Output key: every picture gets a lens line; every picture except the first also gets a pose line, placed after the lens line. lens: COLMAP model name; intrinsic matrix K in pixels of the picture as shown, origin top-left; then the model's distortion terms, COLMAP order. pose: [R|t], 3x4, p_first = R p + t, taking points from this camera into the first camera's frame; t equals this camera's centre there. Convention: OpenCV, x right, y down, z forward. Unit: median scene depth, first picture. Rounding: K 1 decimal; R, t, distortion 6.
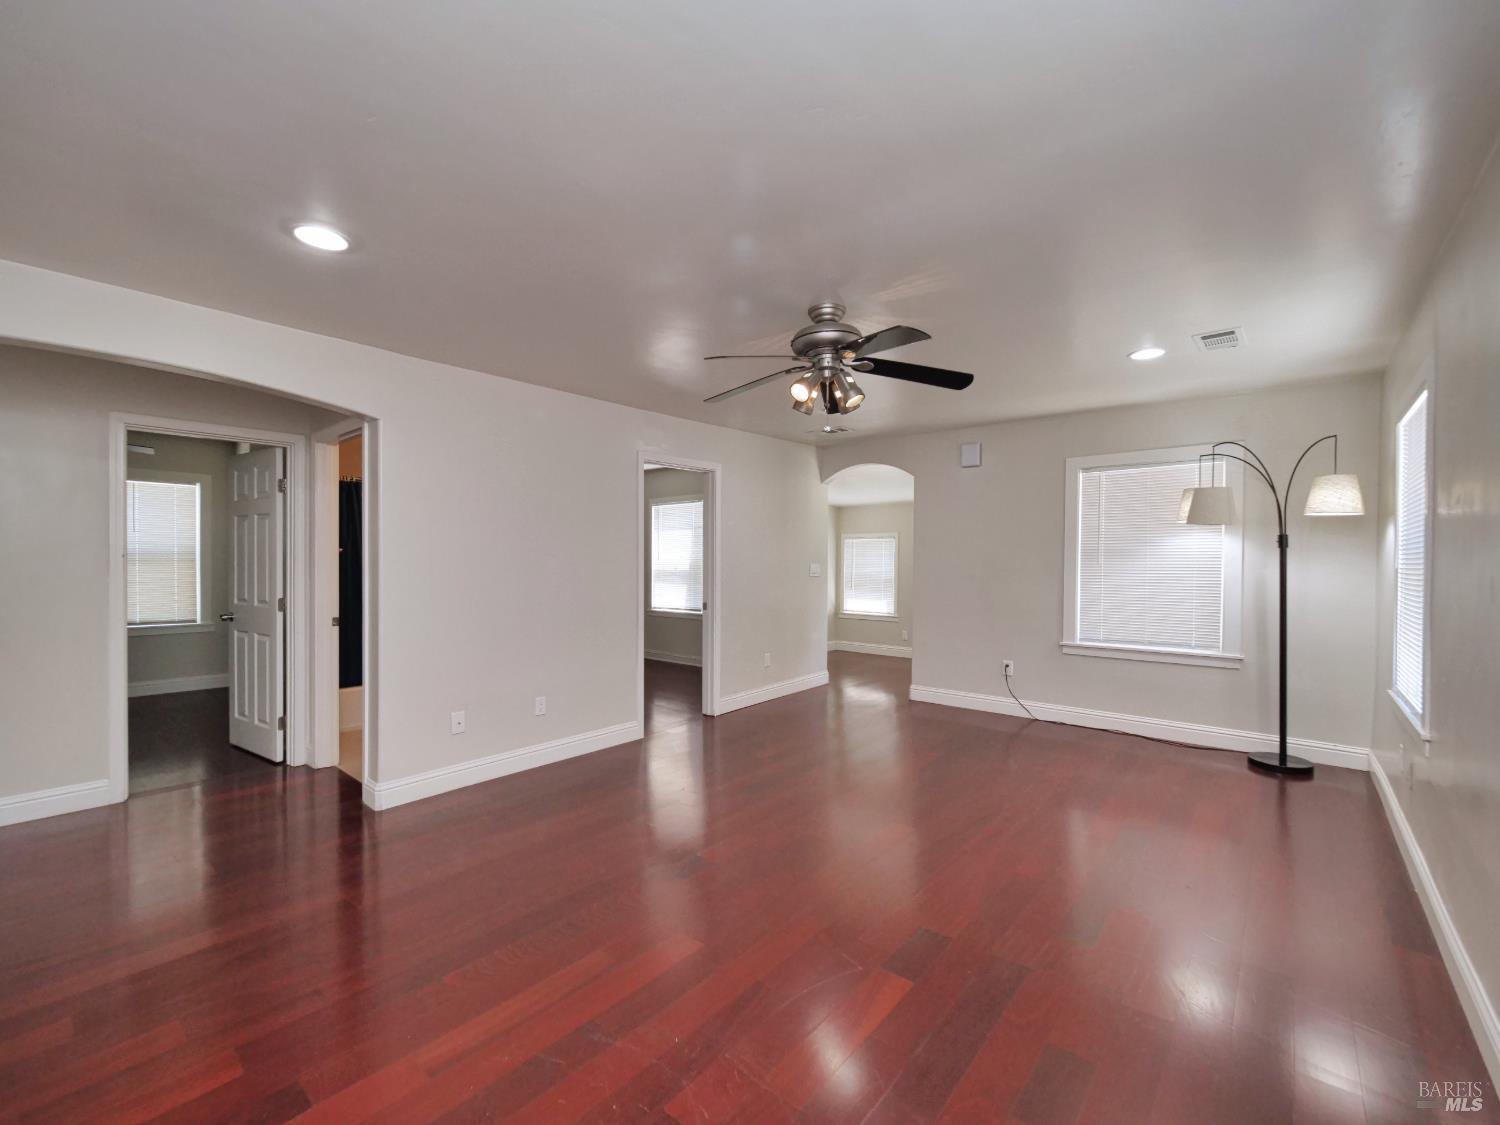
lens RADIAL K [[647.5, 0, 732.2], [0, 647.5, 566.3], [0, 0, 1]] dist [-0.002052, -0.012721]
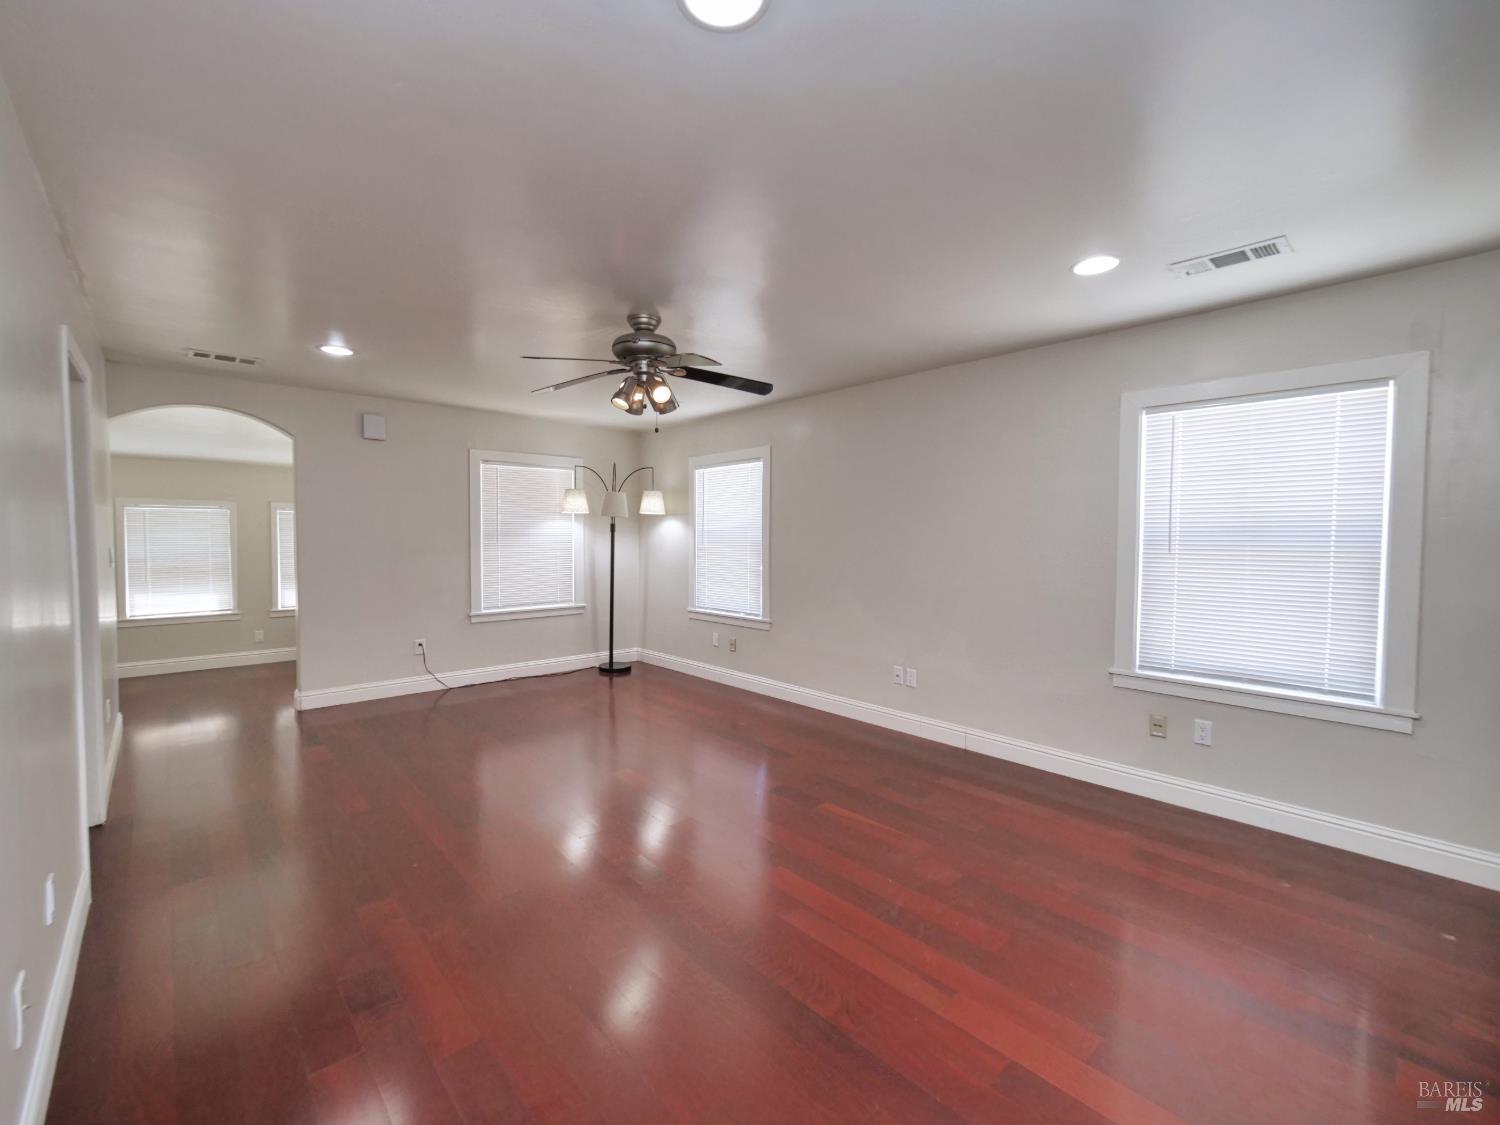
lens RADIAL K [[642.1, 0, 734.8], [0, 642.1, 562.6], [0, 0, 1]] dist [0.013649, -0.011748]
pose [[0.115880, -0.045189, 0.992235, -0.566456], [0.004708, 0.998978, 0.044946, -0.019197], [-0.993252, -0.000537, 0.115974, 0.433207]]
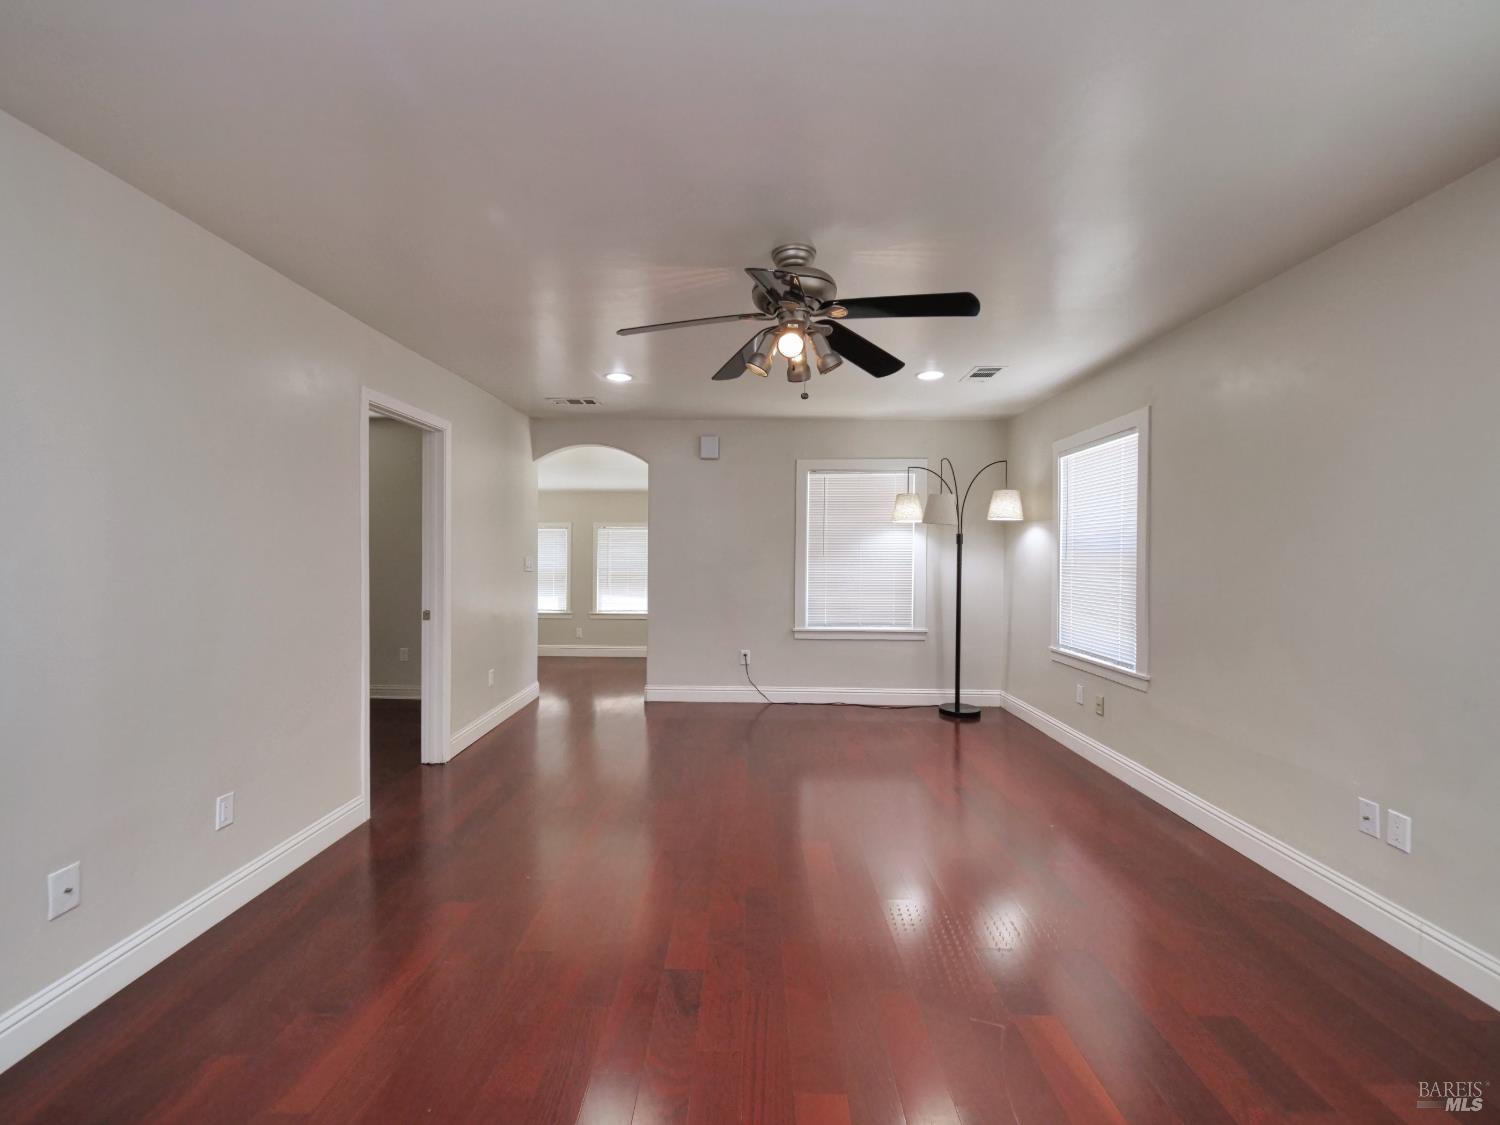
lens RADIAL K [[642.1, 0, 734.8], [0, 642.1, 562.6], [0, 0, 1]] dist [0.013649, -0.011748]
pose [[0.765109, -0.007844, 0.643853, -0.272847], [0.003267, 0.999960, 0.008301, -0.003147], [-0.643893, -0.004248, 0.765104, 0.248915]]
